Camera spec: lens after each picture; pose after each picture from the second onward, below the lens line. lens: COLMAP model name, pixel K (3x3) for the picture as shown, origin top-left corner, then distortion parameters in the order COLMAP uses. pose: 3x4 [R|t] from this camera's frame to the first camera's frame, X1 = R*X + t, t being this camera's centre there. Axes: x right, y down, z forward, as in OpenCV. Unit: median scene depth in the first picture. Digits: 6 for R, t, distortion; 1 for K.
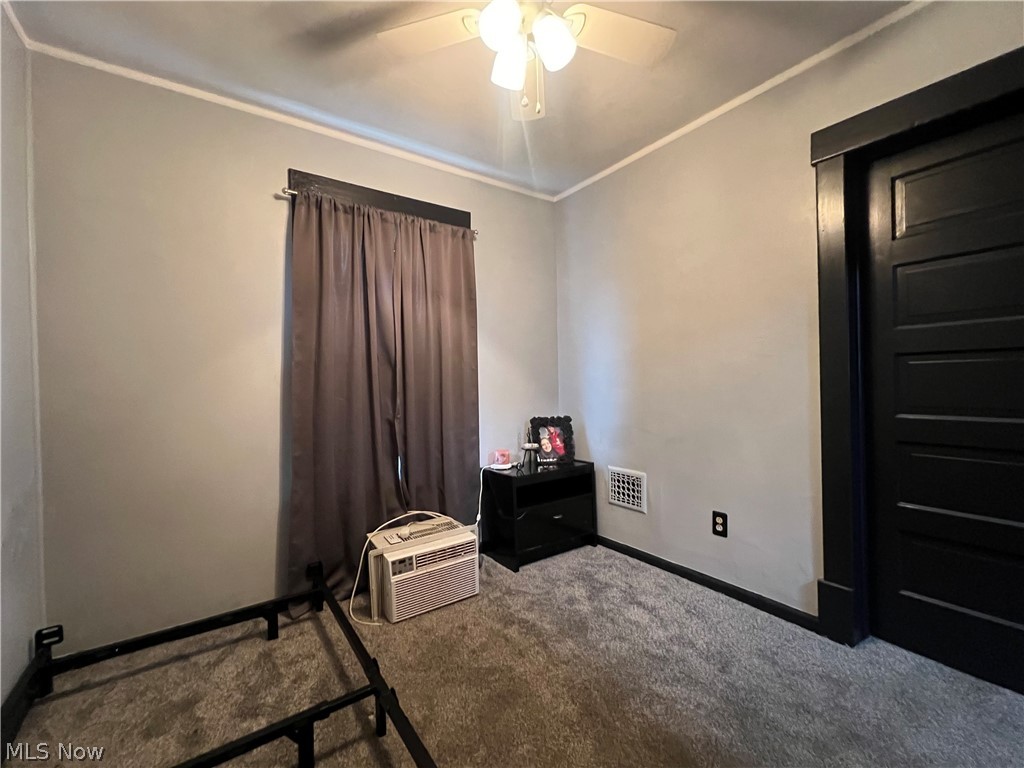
lens RADIAL K [[422.5, 0, 512.0], [0, 422.5, 384.0], [0, 0, 1]] dist [-0.000876, -0.000316]
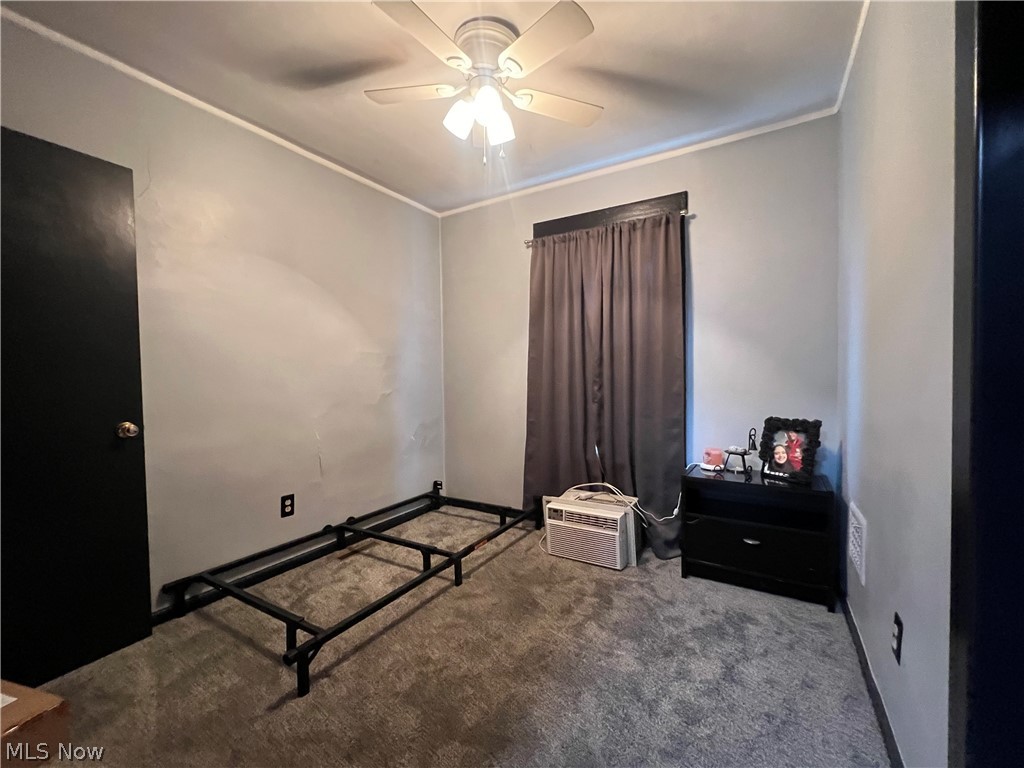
lens RADIAL K [[422.5, 0, 512.0], [0, 422.5, 384.0], [0, 0, 1]] dist [-0.000876, -0.000316]
pose [[0.418033, 0.042513, -0.907437, 0.753991], [-0.003079, 0.998965, 0.045383, -0.022446], [0.908427, -0.016177, 0.417731, 0.310792]]
